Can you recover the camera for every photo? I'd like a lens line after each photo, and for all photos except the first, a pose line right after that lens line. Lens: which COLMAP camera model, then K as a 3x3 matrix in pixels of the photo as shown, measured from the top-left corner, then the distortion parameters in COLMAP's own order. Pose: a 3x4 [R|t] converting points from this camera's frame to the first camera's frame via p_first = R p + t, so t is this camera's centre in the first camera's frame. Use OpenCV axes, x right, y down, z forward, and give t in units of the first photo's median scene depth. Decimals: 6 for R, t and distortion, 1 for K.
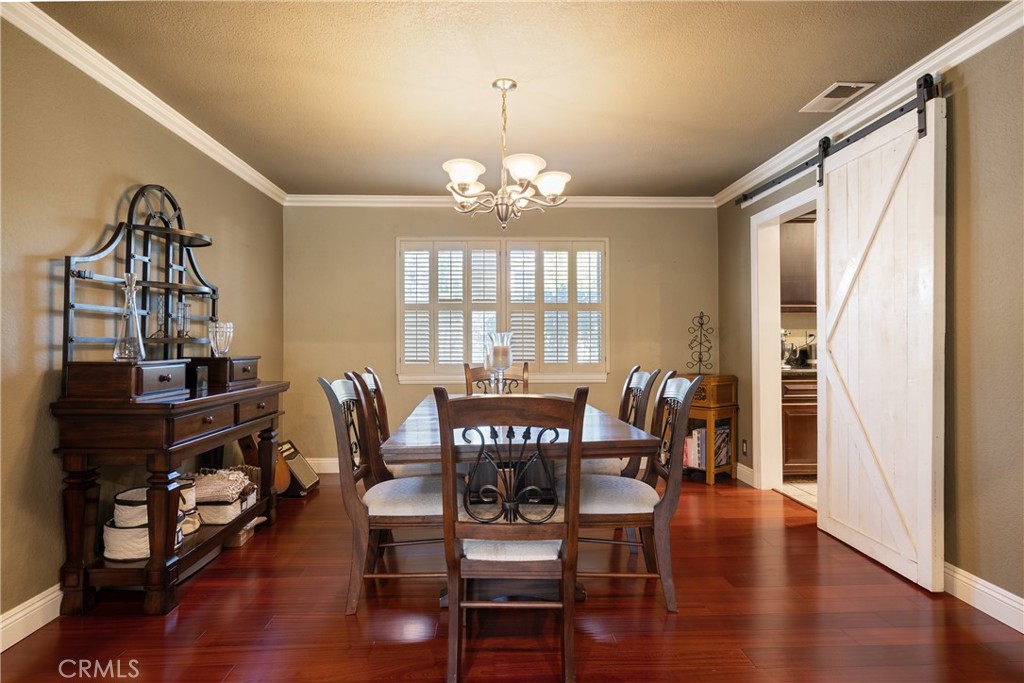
lens RADIAL K [[553.7, 0, 513.1], [0, 553.7, 341.4], [0, 0, 1]] dist [-0.023268, 0.015649]
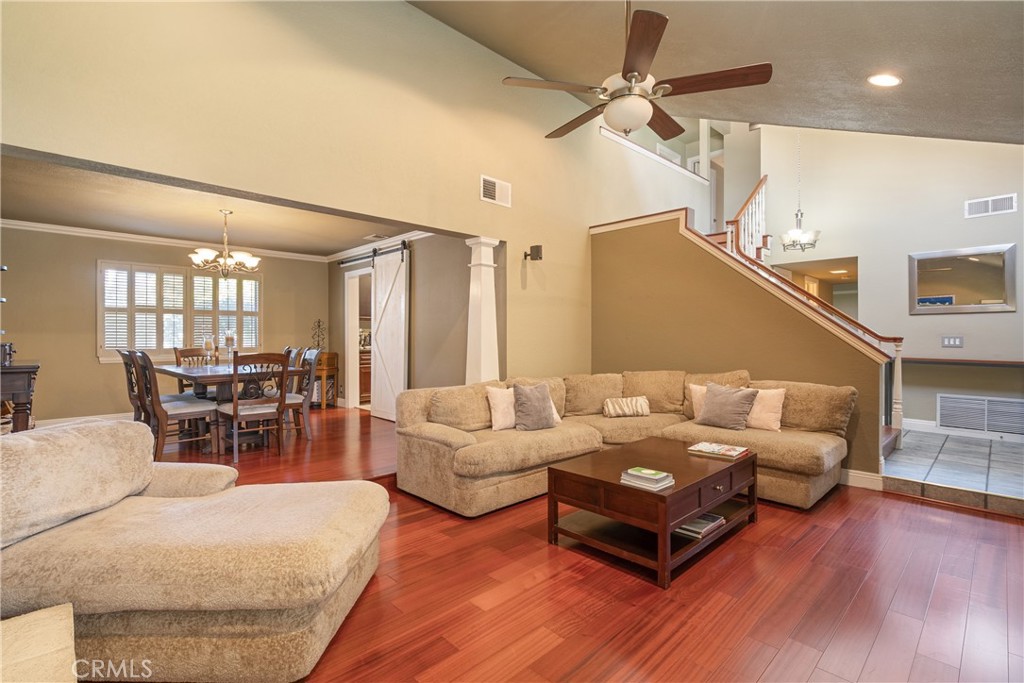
lens RADIAL K [[472.9, 0, 511.0], [0, 472.9, 338.5], [0, 0, 1]] dist [-0.001155, 0.000786]
pose [[0.746995, 0.000137, 0.664830, -0.375411], [-0.006461, 0.999954, 0.007053, -0.005110], [-0.664799, -0.009564, 0.746961, -0.994608]]
